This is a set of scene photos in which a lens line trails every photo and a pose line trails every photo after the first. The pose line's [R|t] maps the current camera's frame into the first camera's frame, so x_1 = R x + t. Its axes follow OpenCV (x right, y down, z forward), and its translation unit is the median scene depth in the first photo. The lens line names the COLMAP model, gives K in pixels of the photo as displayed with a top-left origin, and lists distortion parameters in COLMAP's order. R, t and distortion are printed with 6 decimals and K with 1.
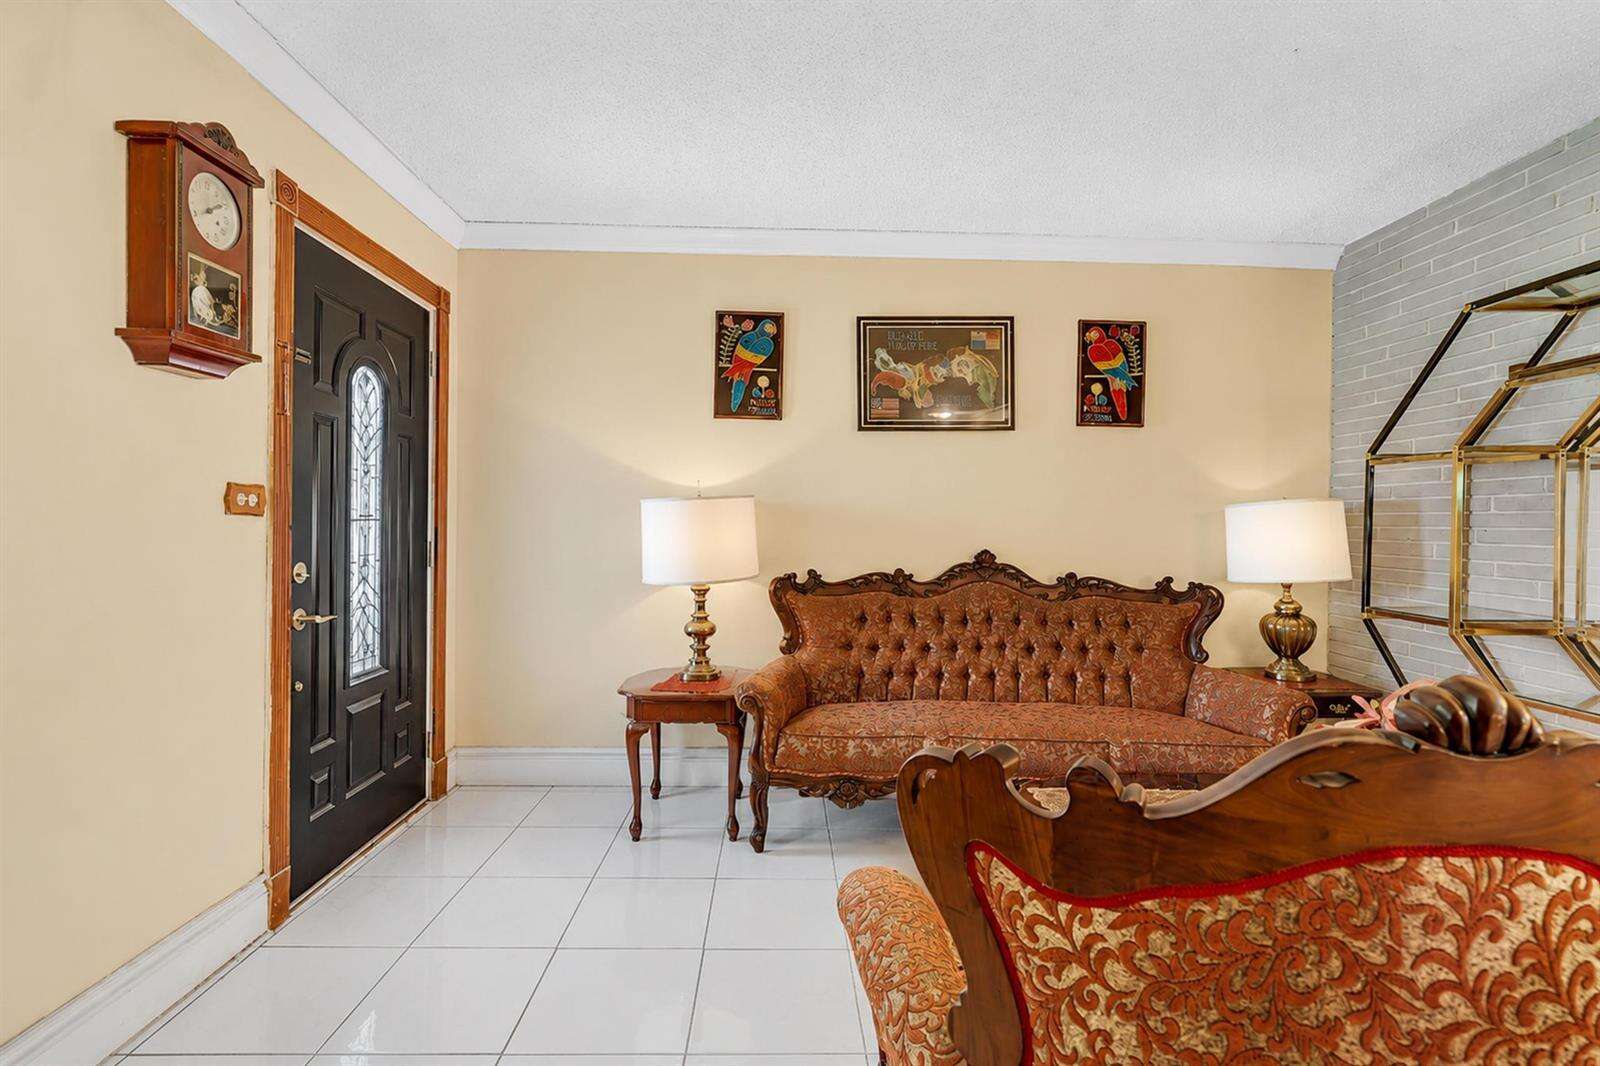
lens RADIAL K [[724.4, 0, 780.9], [0, 724.4, 512.1], [0, 0, 1]] dist [0.001782, 0.000084]
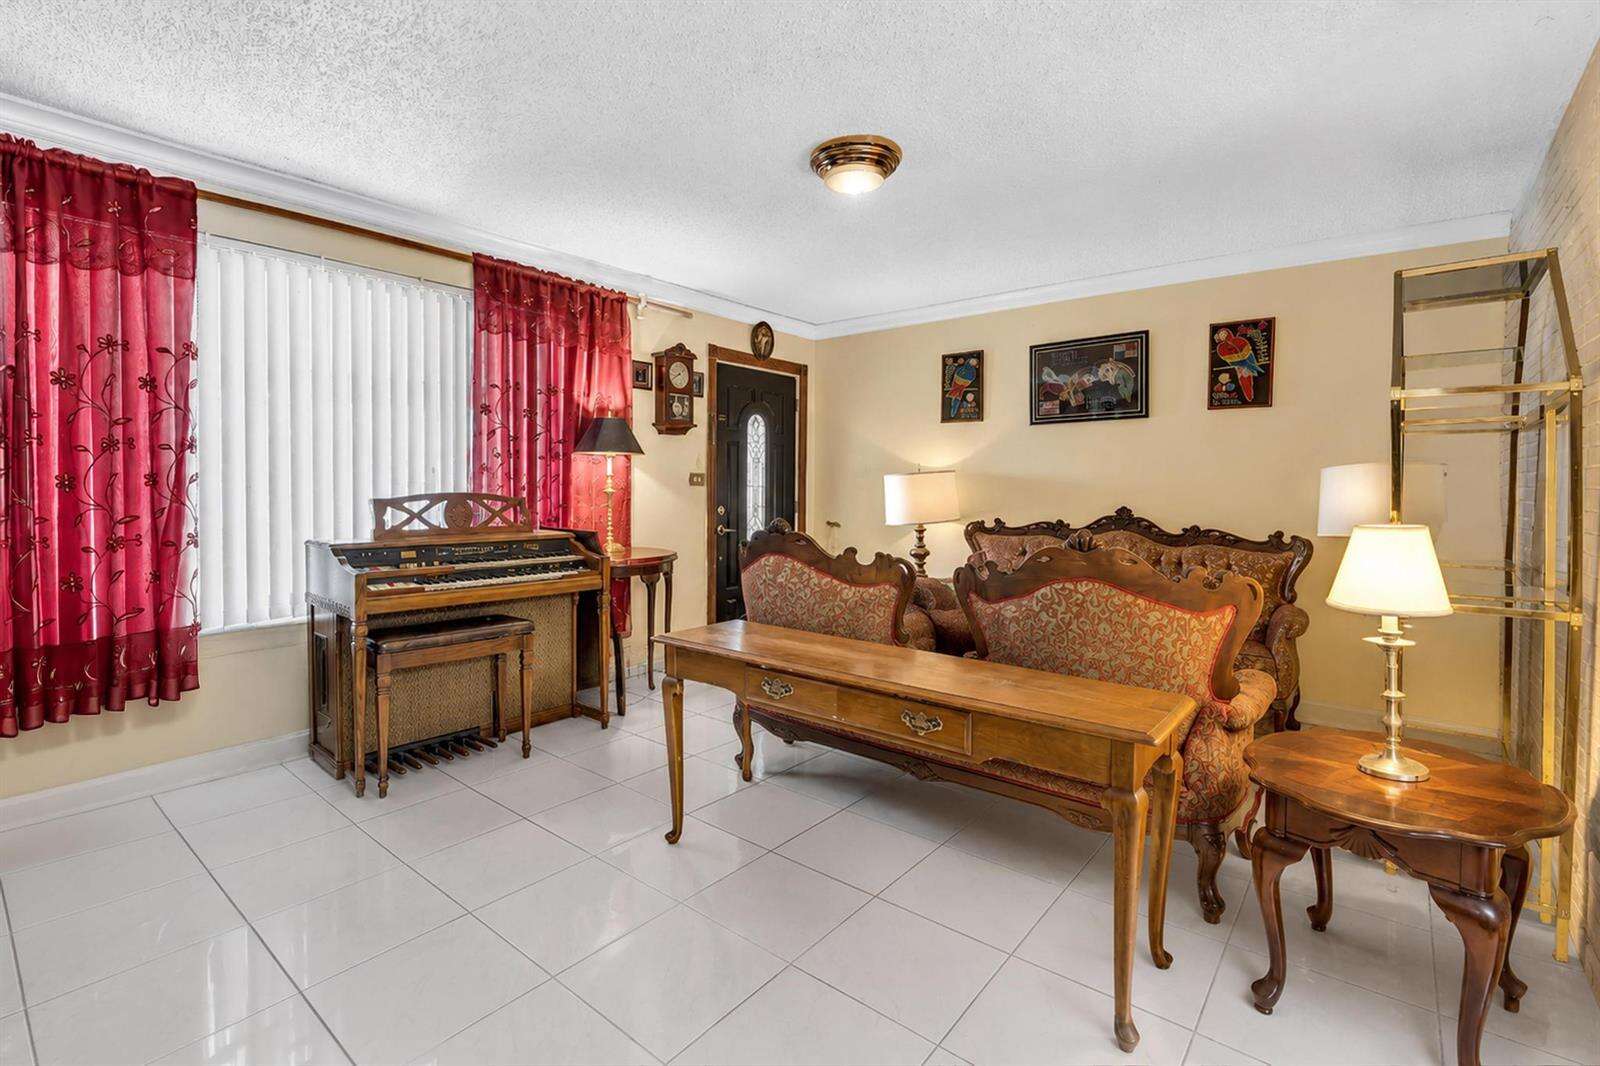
lens RADIAL K [[728.2, 0, 798.8], [0, 728.2, 496.6], [0, 0, 1]] dist [-0.002700, -0.000633]
pose [[0.771470, 0.000274, -0.636266, 0.682612], [0.012355, 0.999805, 0.015411, 0.004289], [0.636146, -0.019750, 0.771316, -0.438195]]
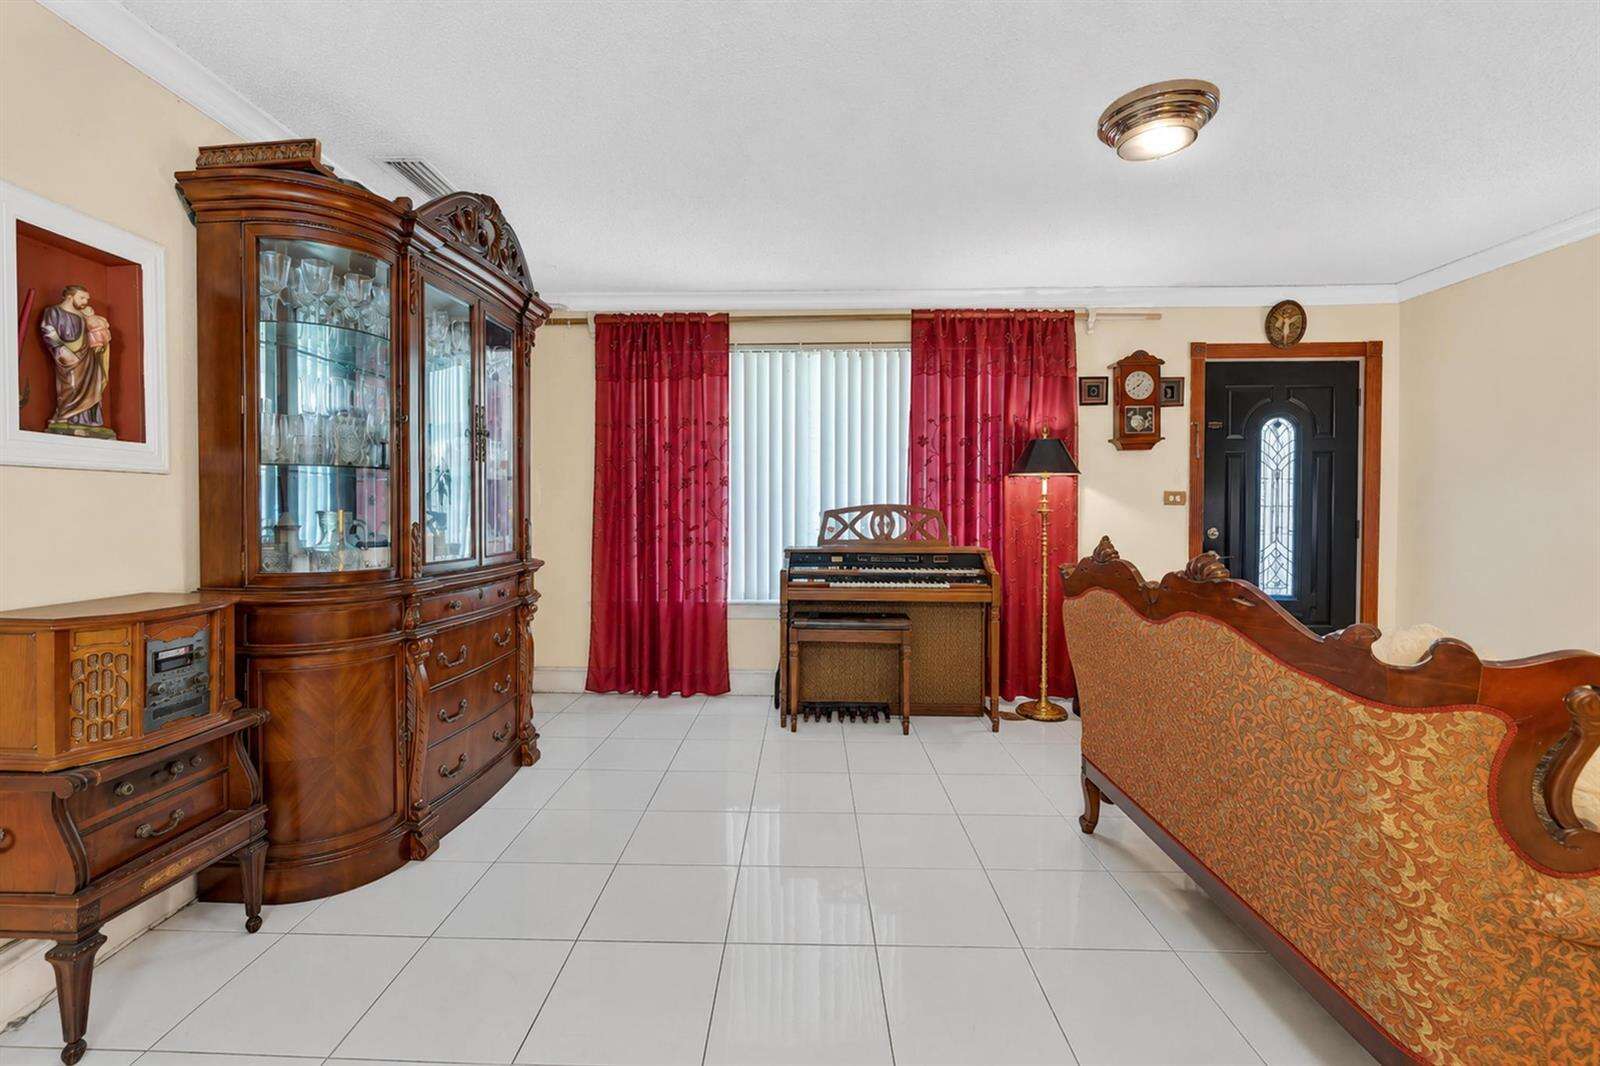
lens RADIAL K [[740.1, 0, 800.0], [0, 740.1, 533.0], [0, 0, 1]] dist [0.000094, 0.000339]
pose [[-0.024281, 0.015492, -0.999585, 0.942552], [0.013831, 0.999789, 0.015159, 0.023384], [0.999609, -0.013457, -0.024490, -0.069507]]
